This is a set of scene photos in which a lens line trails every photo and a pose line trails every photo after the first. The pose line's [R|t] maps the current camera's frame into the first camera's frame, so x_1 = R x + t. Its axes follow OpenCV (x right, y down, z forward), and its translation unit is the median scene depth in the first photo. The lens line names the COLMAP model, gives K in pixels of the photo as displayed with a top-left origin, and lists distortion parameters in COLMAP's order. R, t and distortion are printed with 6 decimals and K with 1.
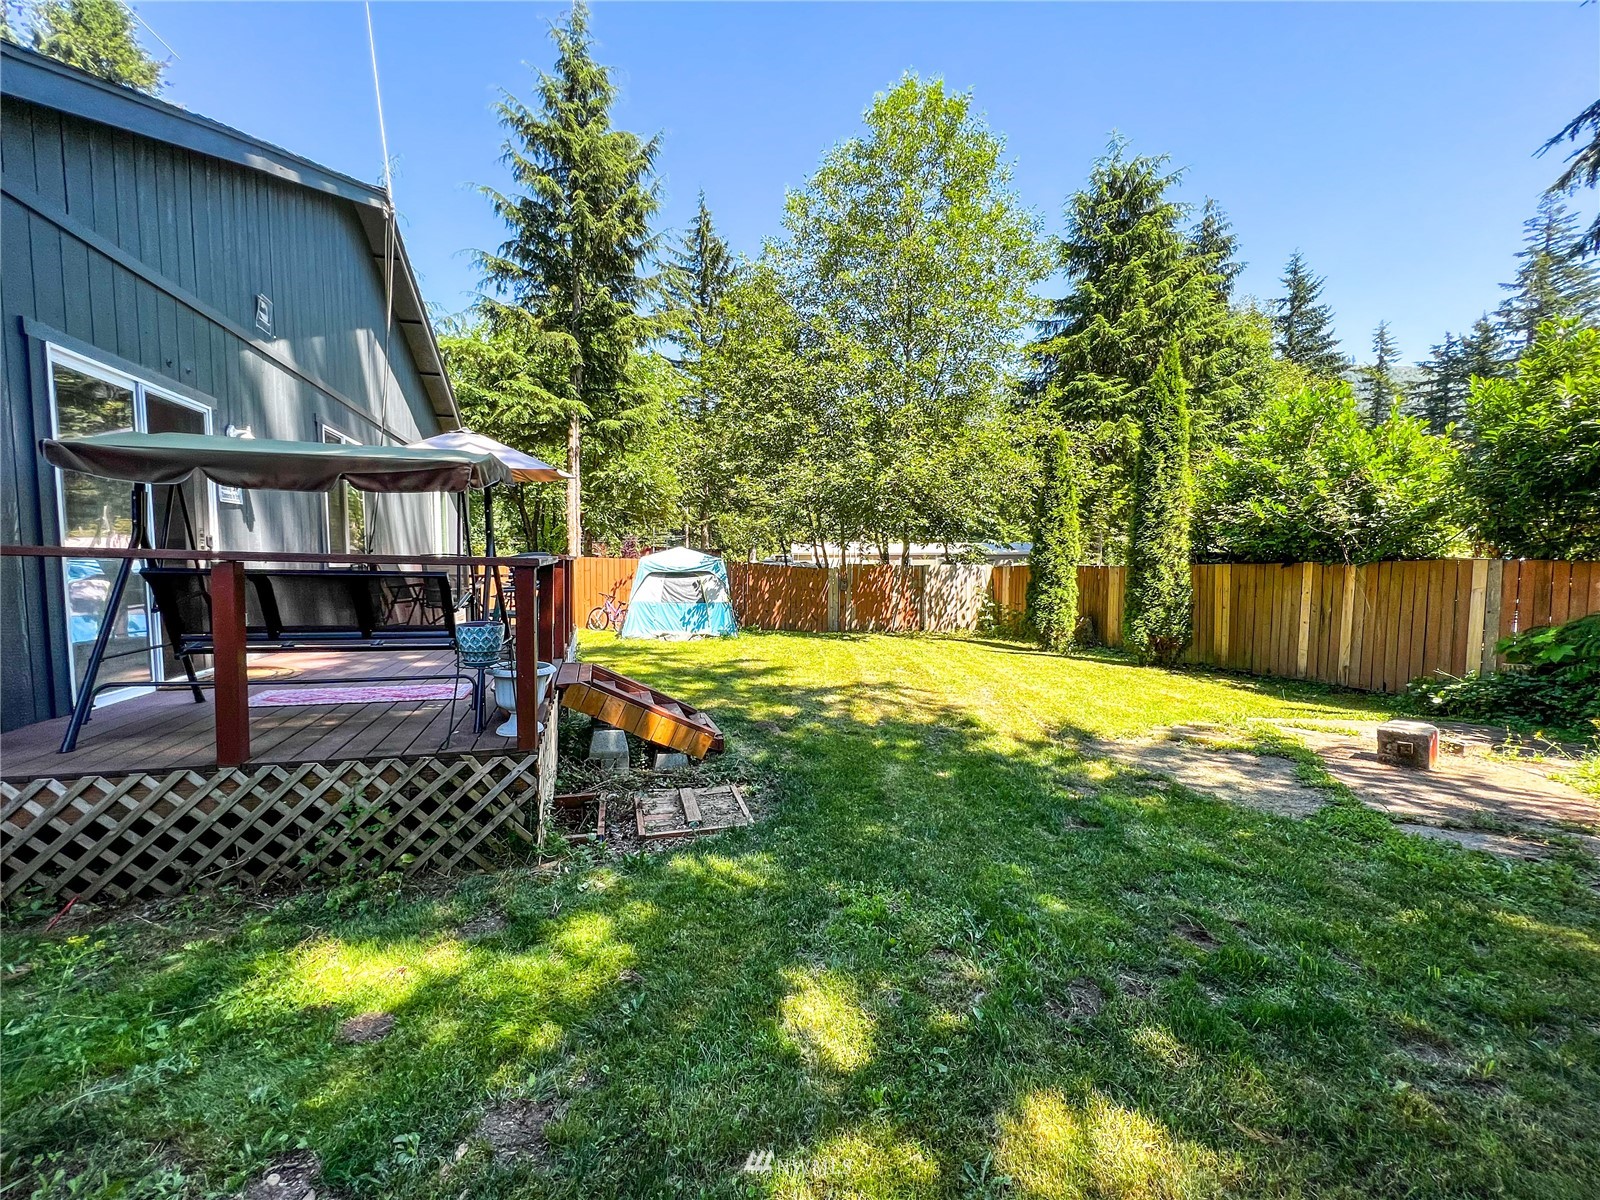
lens RADIAL K [[638.8, 0, 785.2], [0, 638.8, 603.6], [0, 0, 1]] dist [-0.003777, 0.000906]
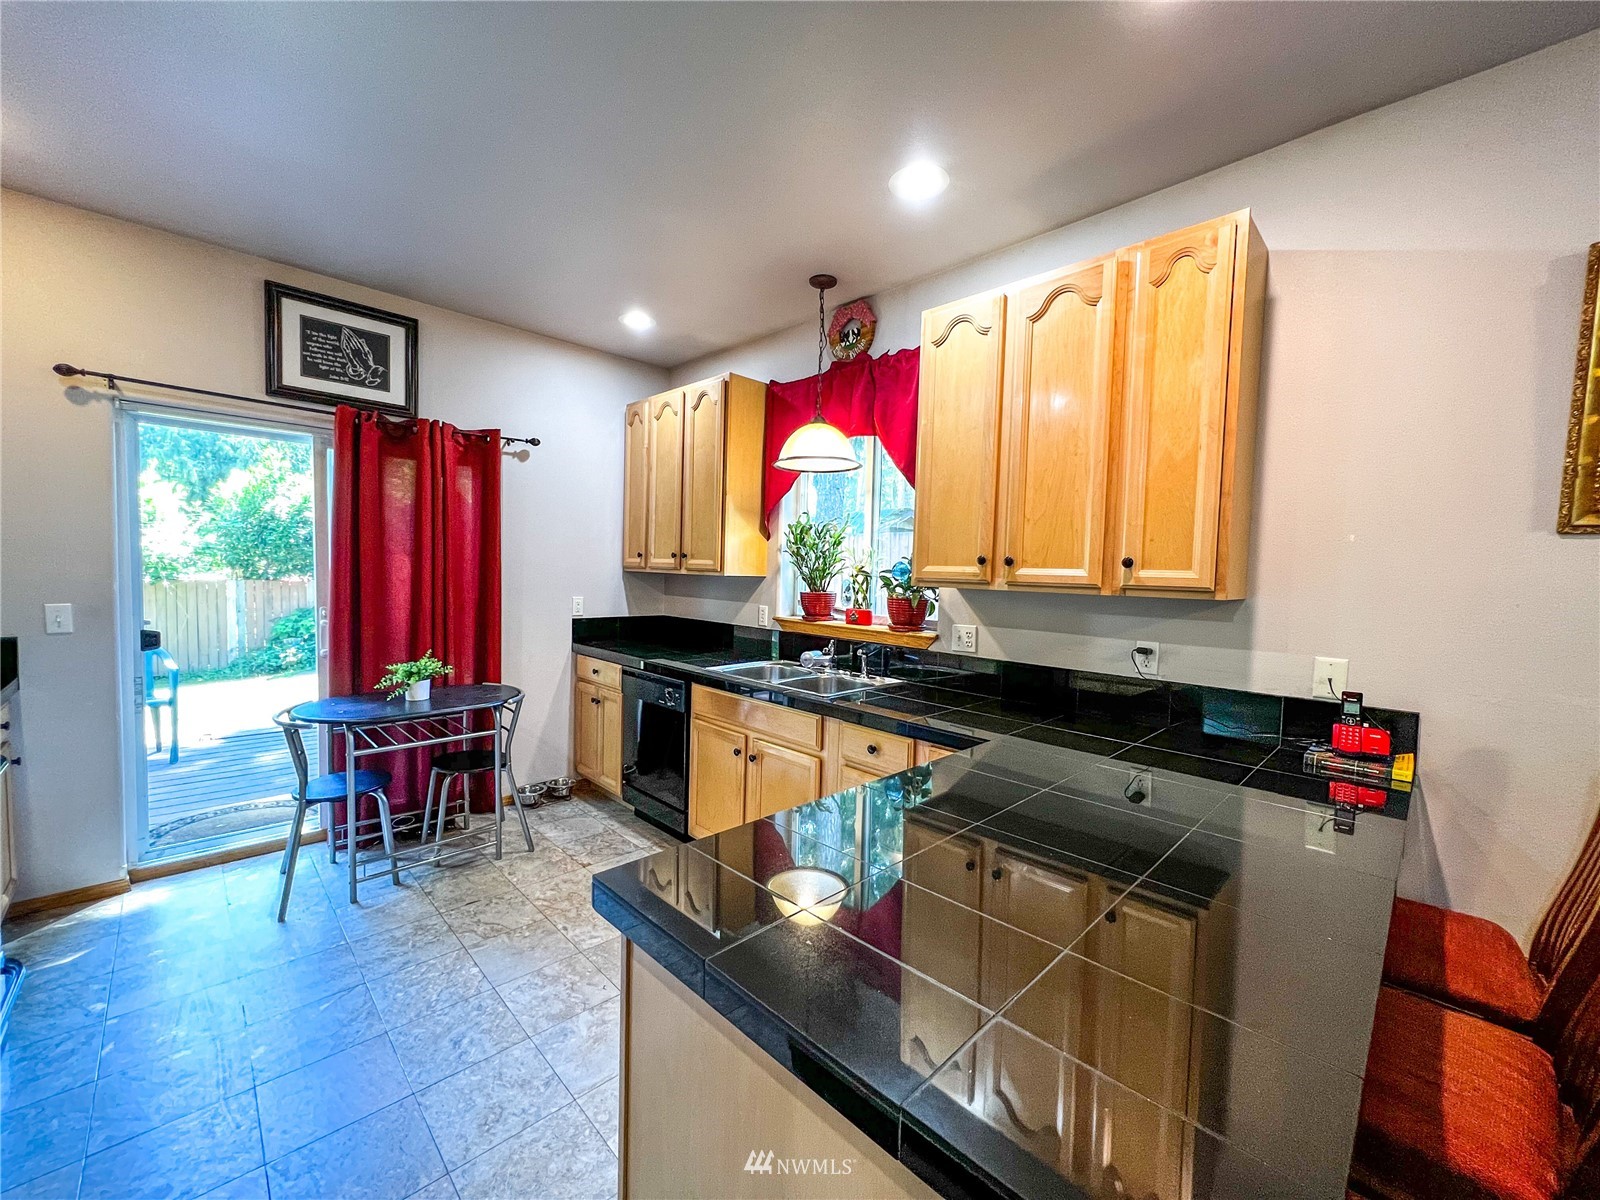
lens RADIAL K [[638.8, 0, 798.9], [0, 638.8, 603.4], [0, 0, 1]] dist [-0.003777, 0.000906]
pose [[-0.451346, -0.059496, 0.890363, -0.610669], [0.035317, 0.995802, 0.084445, -0.055959], [-0.891650, 0.069559, -0.447350, 0.269462]]
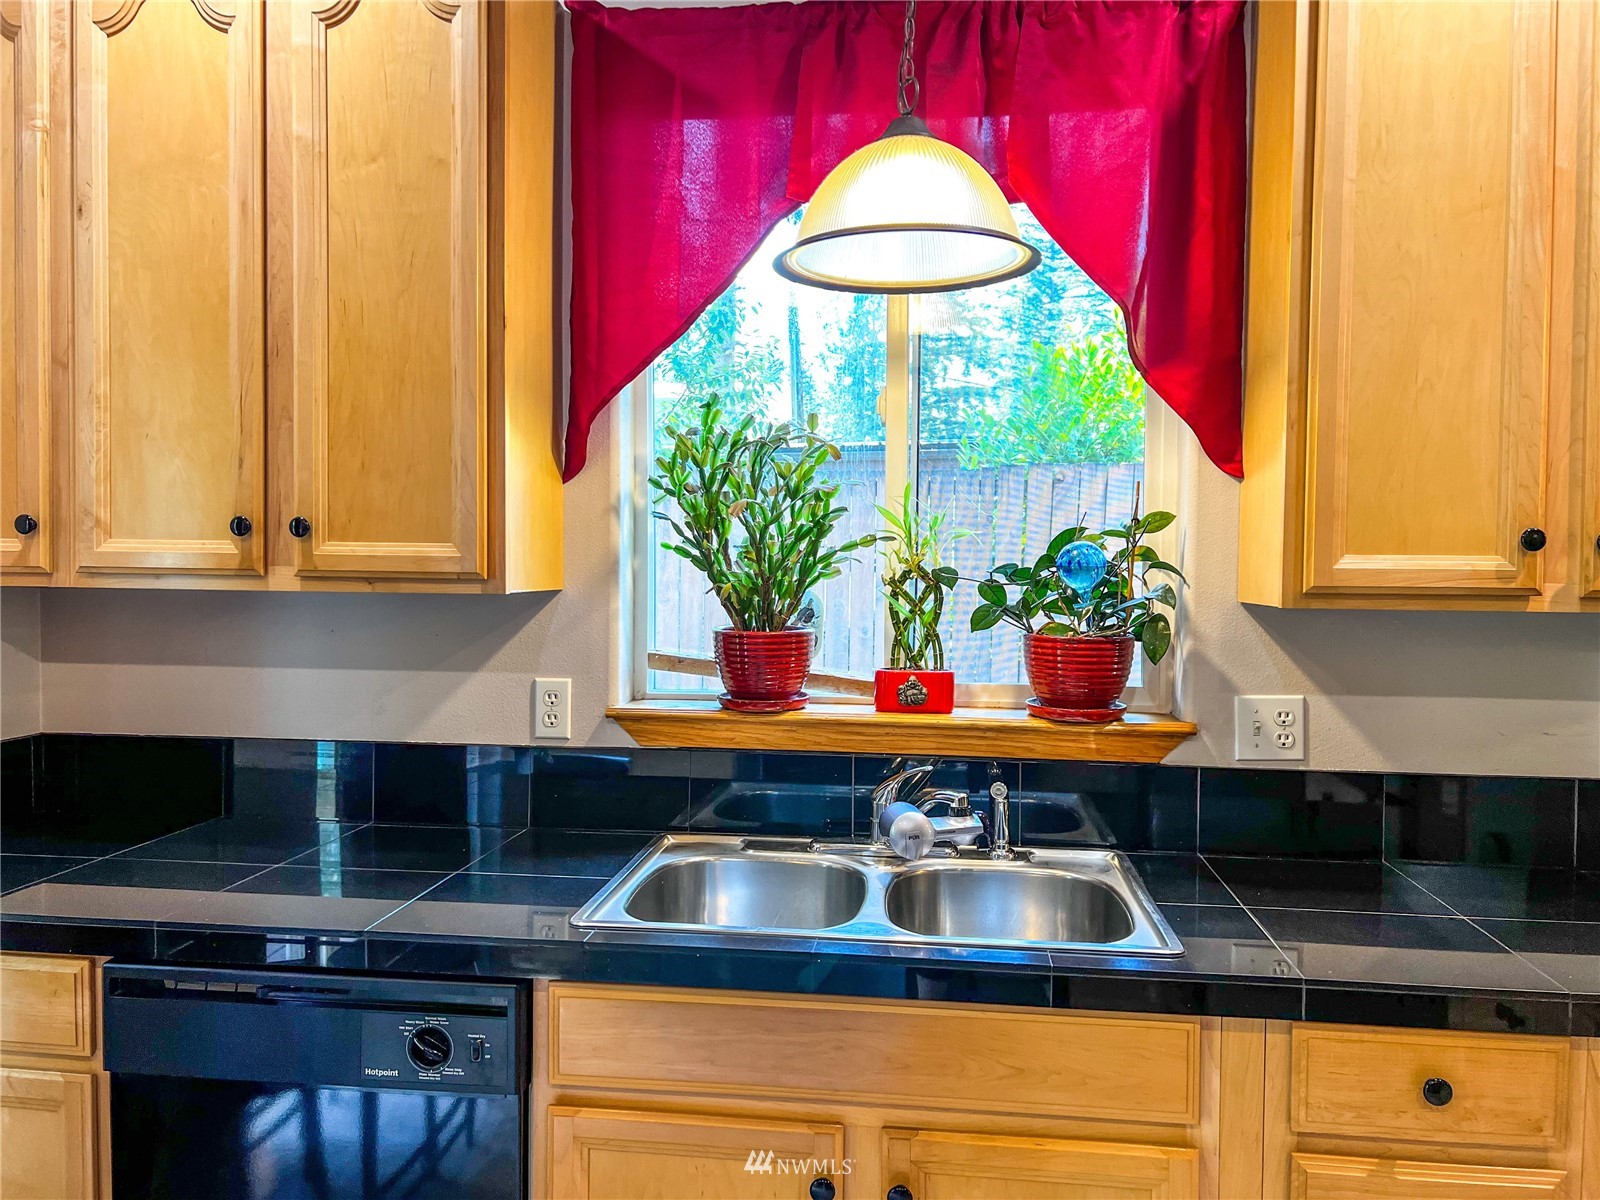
lens RADIAL K [[1205.9, 0, 804.5], [0, 1205.9, 600.6], [0, 0, 1]] dist [0.059393, -0.066075]
pose [[-0.909418, -0.020075, 0.415398, -0.459801], [0.022798, 0.994926, 0.097994, -0.059418], [-0.415257, 0.098588, -0.904346, 0.300674]]
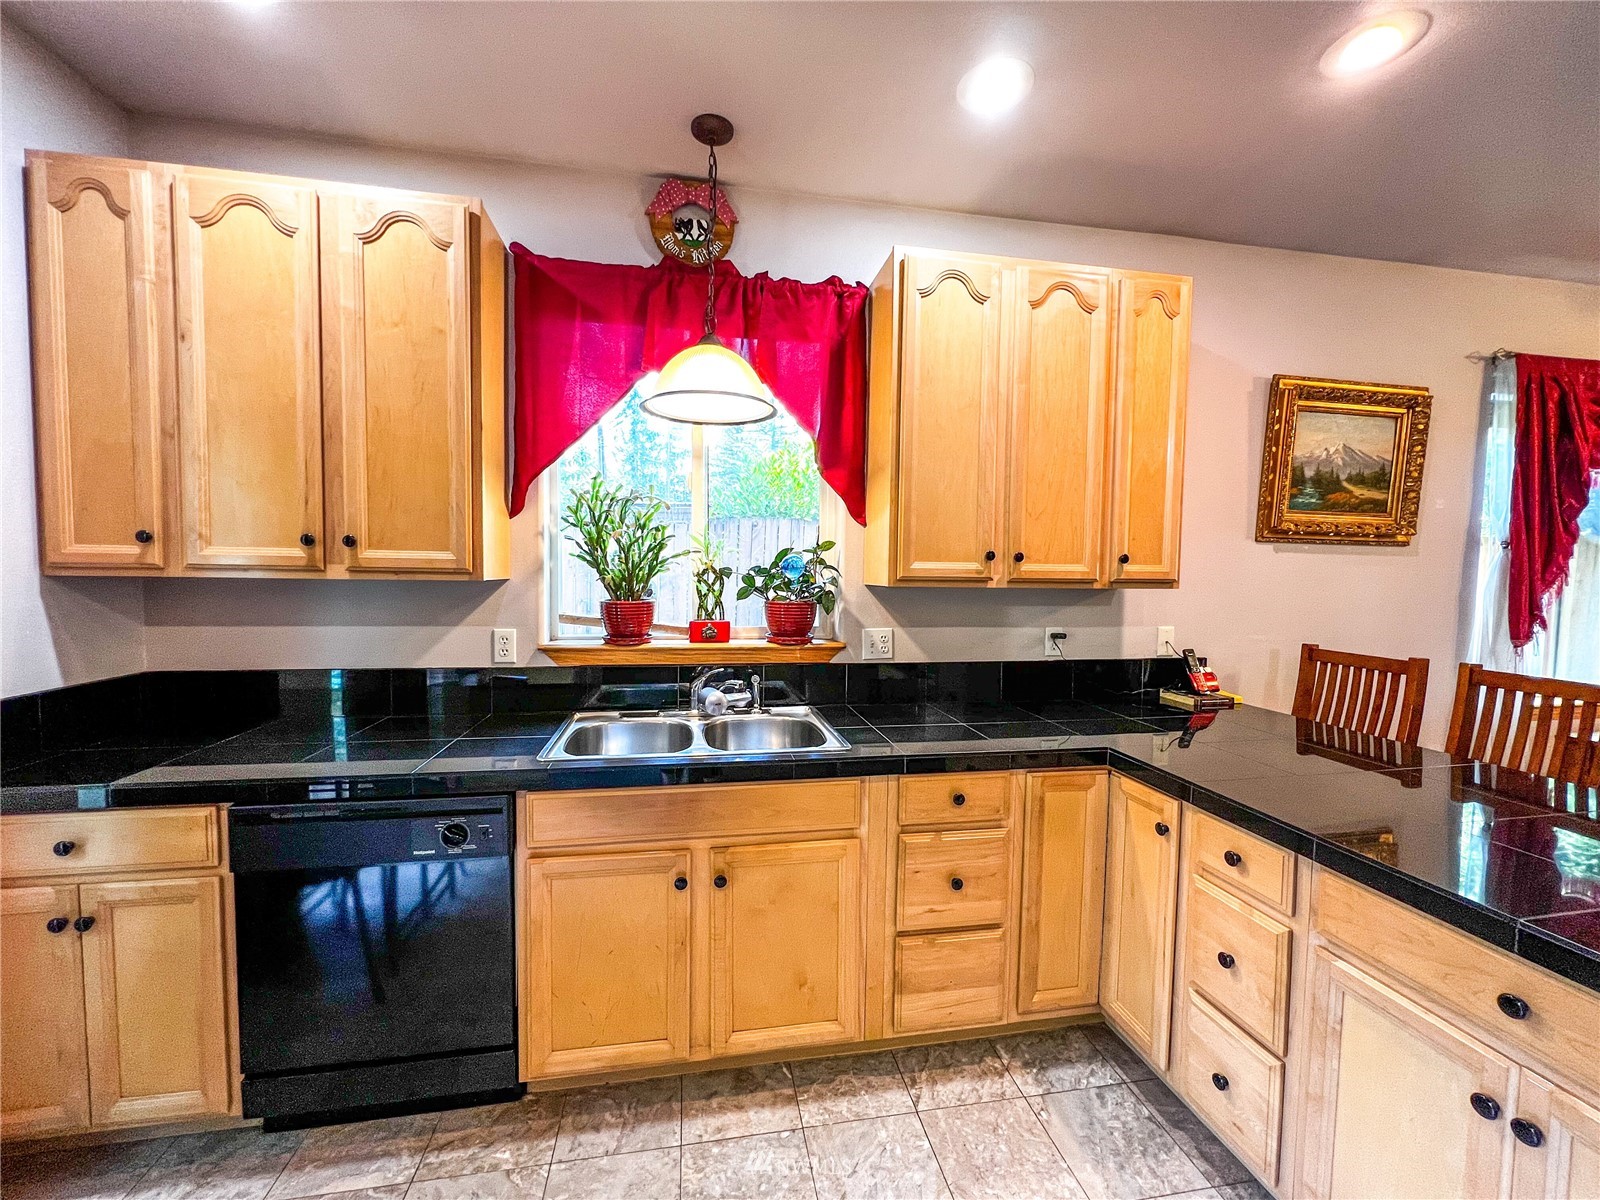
lens RADIAL K [[638.8, 0, 799.4], [0, 638.8, 602.6], [0, 0, 1]] dist [-0.003777, 0.000906]
pose [[-0.991559, -0.019411, 0.128197, -0.450132], [-0.003352, 0.992237, 0.124316, -0.059200], [-0.129615, 0.122837, -0.983926, 0.309395]]
